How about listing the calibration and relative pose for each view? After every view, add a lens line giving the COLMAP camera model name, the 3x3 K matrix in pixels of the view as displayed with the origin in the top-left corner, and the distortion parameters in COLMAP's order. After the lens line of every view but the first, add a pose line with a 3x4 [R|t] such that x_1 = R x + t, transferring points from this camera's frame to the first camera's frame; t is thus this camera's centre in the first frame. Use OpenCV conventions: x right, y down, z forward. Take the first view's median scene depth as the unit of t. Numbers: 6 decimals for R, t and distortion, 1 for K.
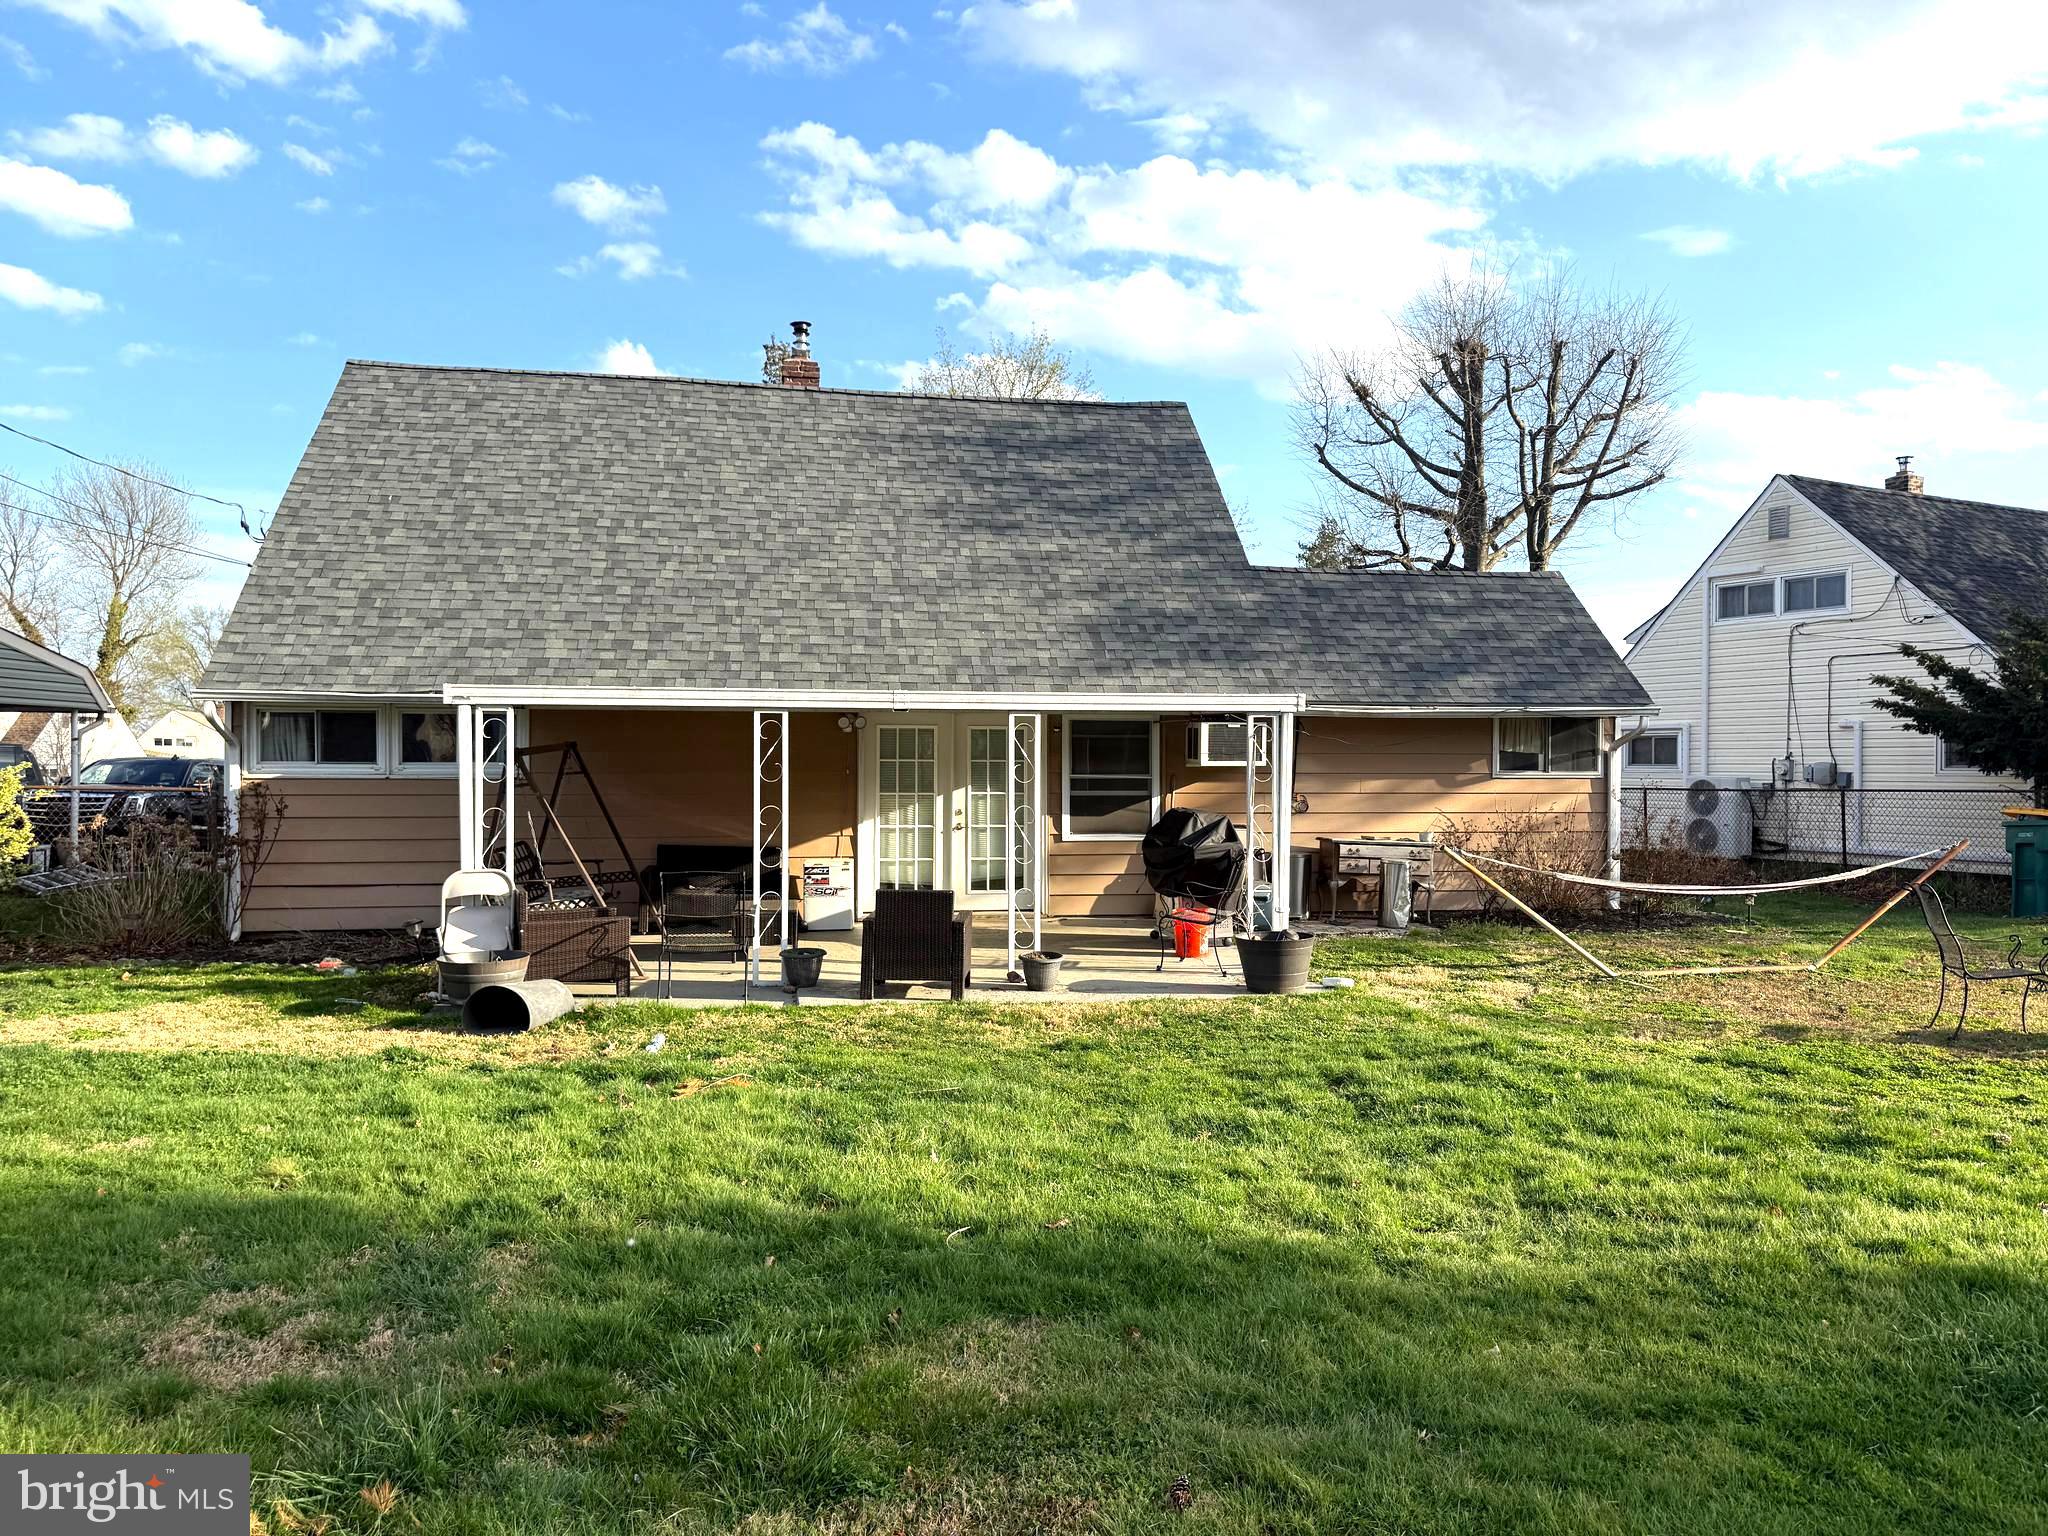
lens RADIAL K [[1424.7, 0, 1082.8], [0, 1424.7, 768.3], [0, 0, 1]] dist [0.008343, -0.002928]
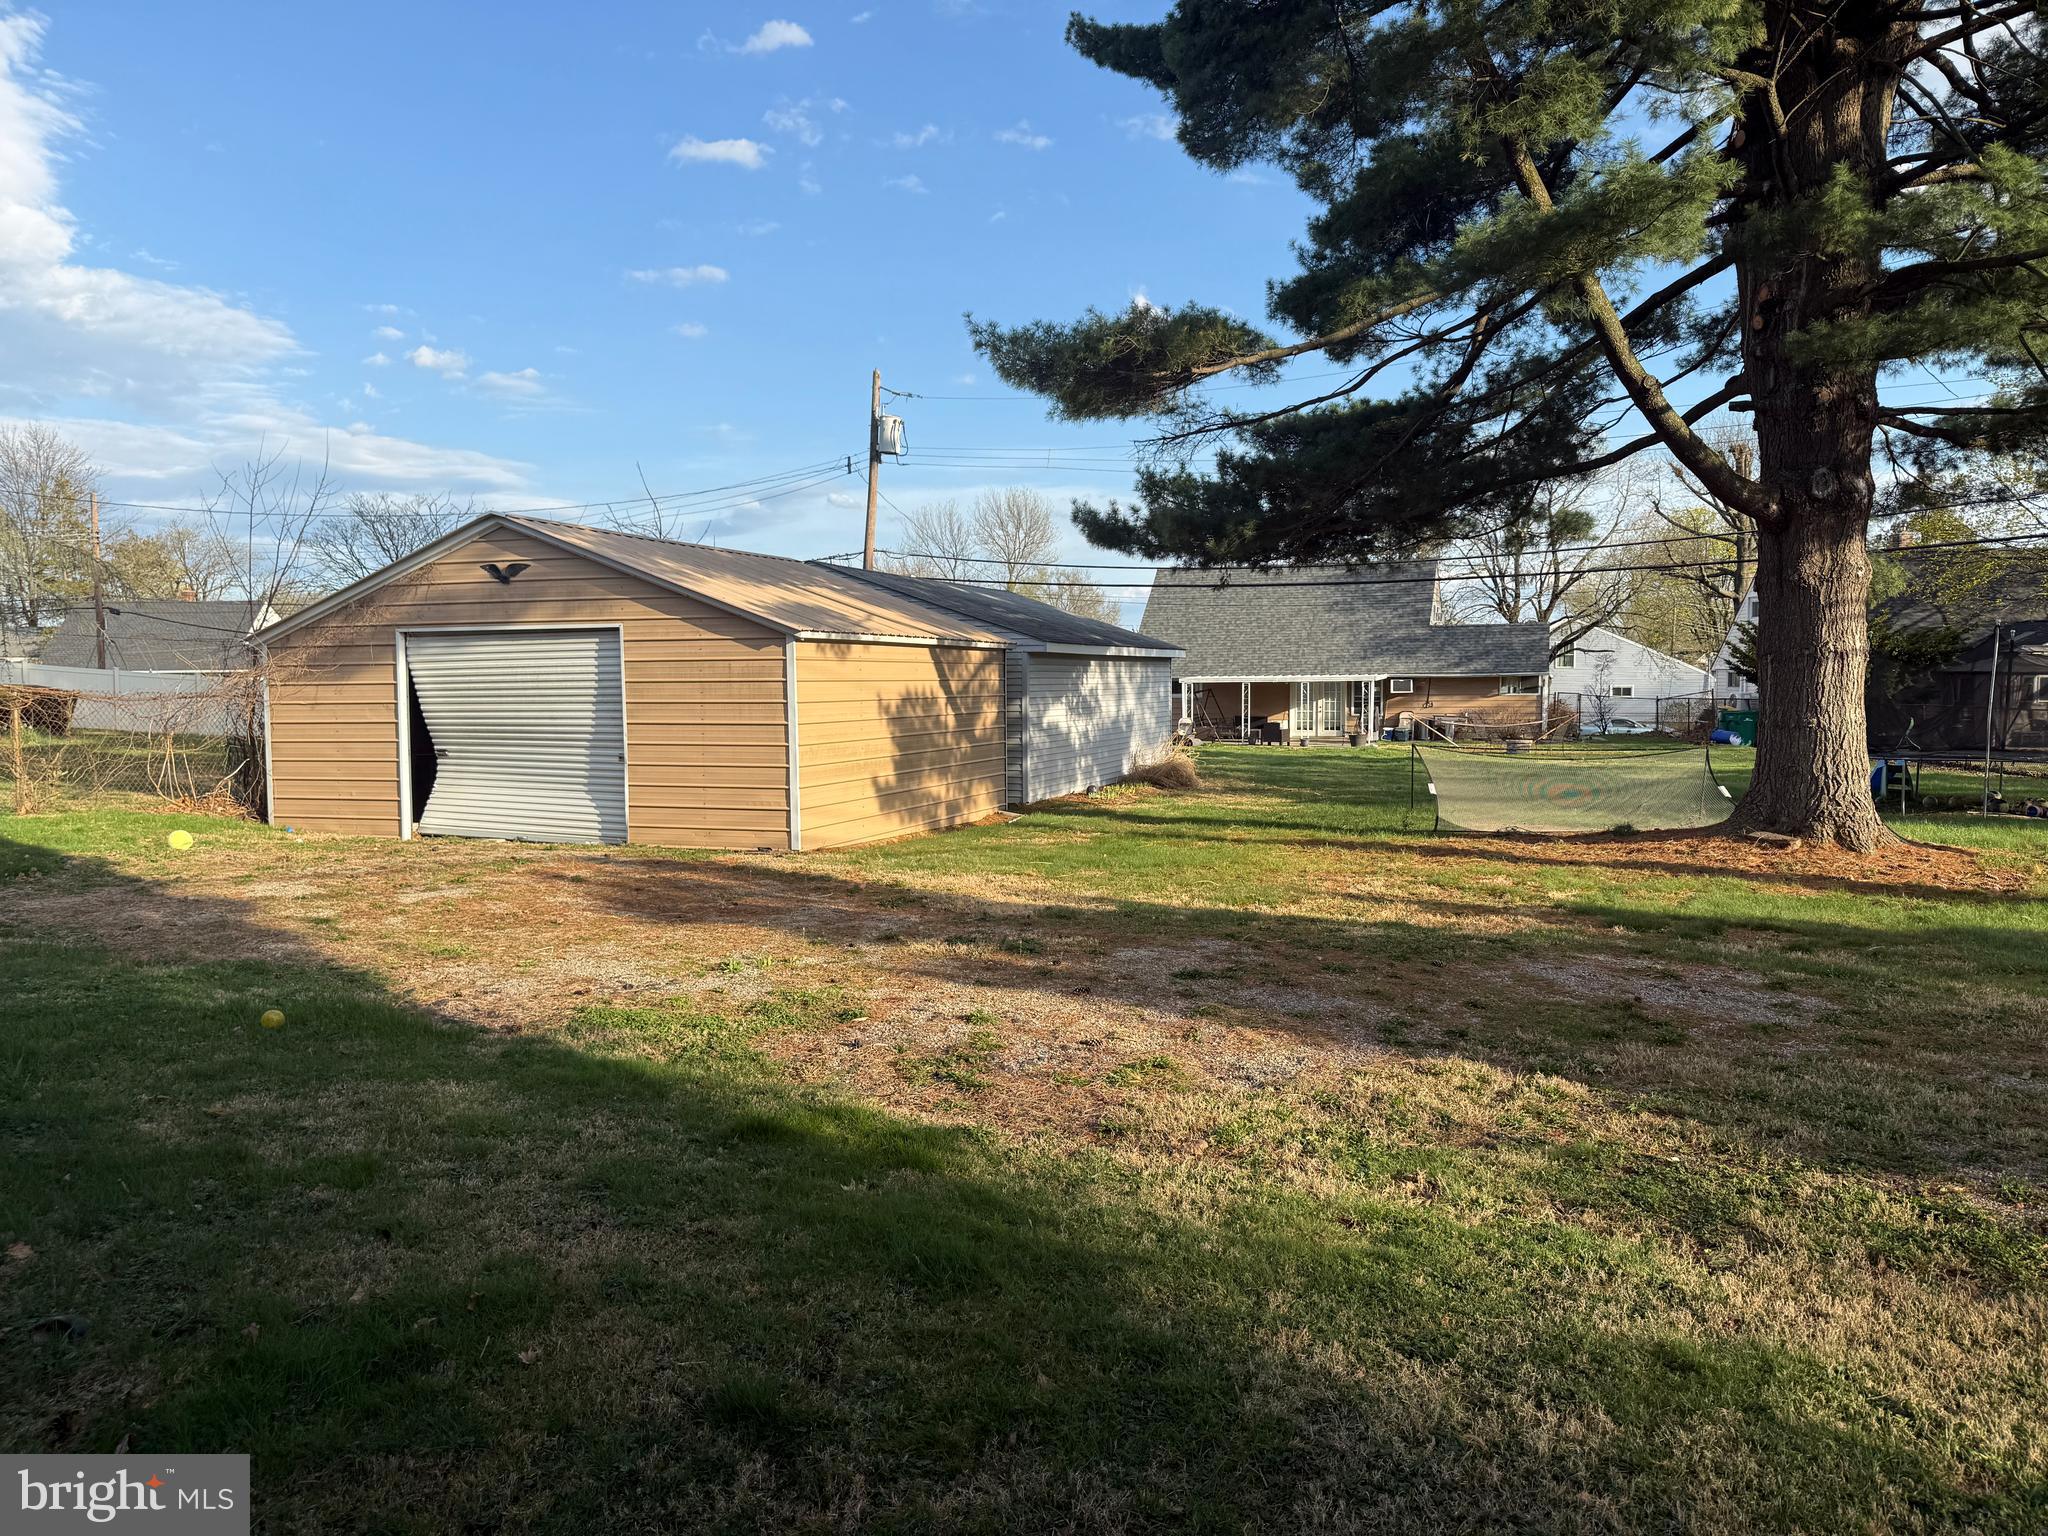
lens RADIAL K [[1424.7, 0, 1082.8], [0, 1424.7, 768.3], [0, 0, 1]] dist [0.008343, -0.002928]
pose [[0.867485, 0.019009, -0.497100, 1.139904], [0.009874, 0.998415, 0.055410, -0.017417], [0.497365, -0.052976, 0.865922, -2.282647]]
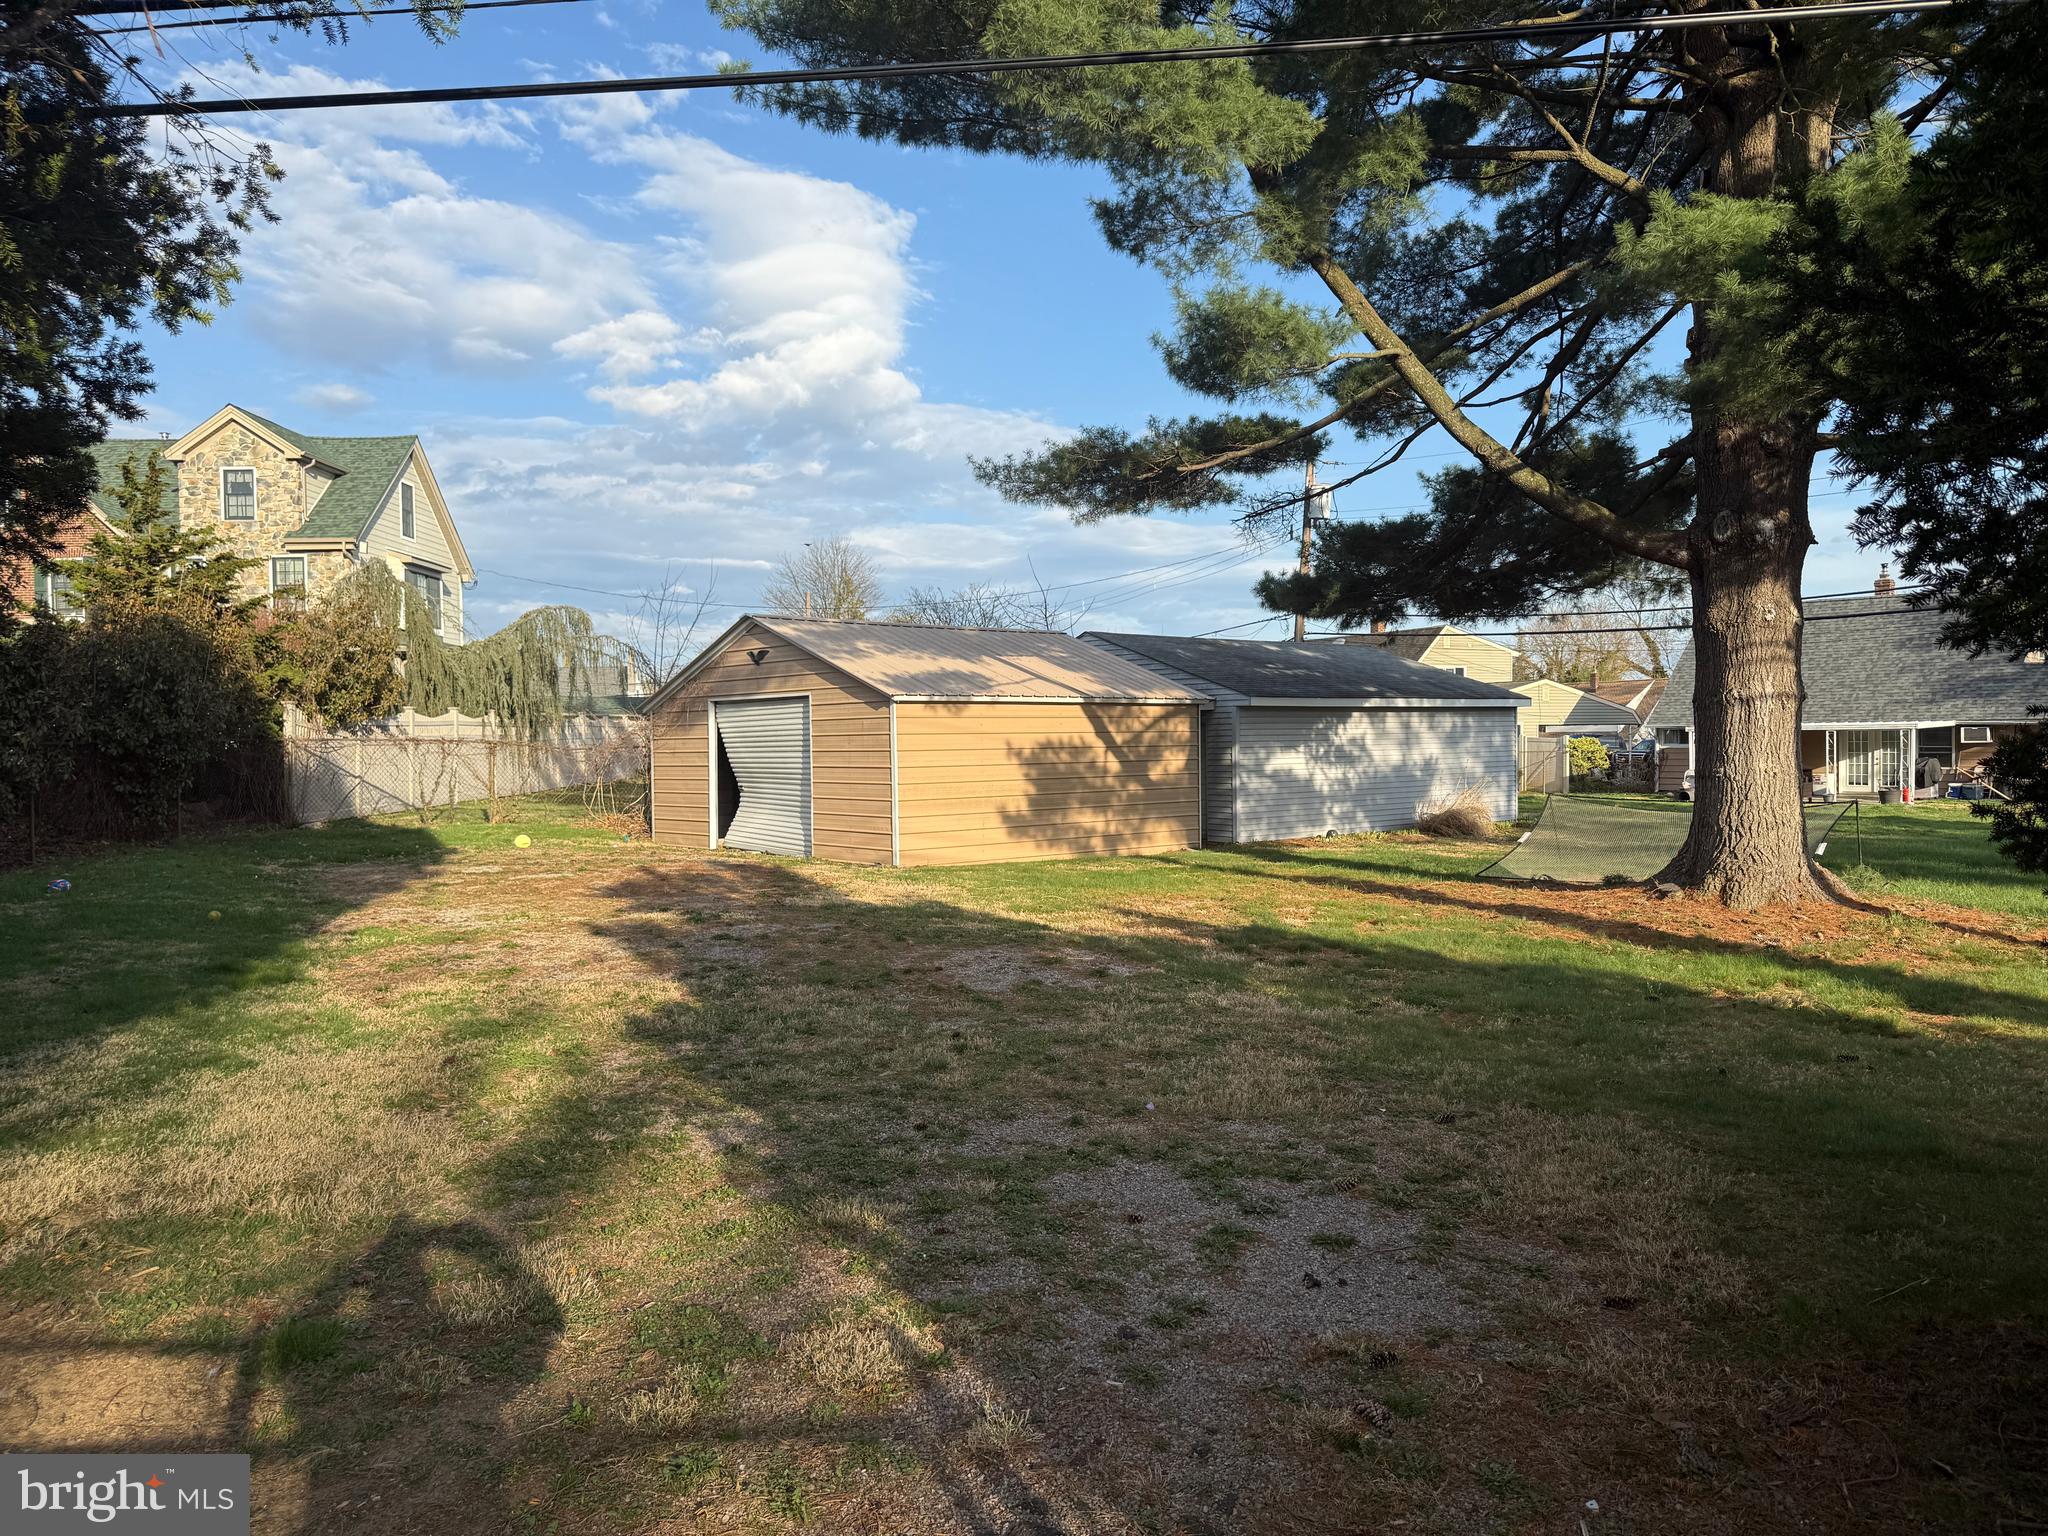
lens RADIAL K [[1444.3, 0, 1024.0], [0, 1444.3, 768.0], [0, 0, 1]] dist [-0.005213, -0.004311]
pose [[0.479792, 0.007208, -0.877353, 1.730919], [0.010071, 0.999855, 0.013722, -0.009641], [0.877325, -0.015419, 0.479650, -2.037232]]
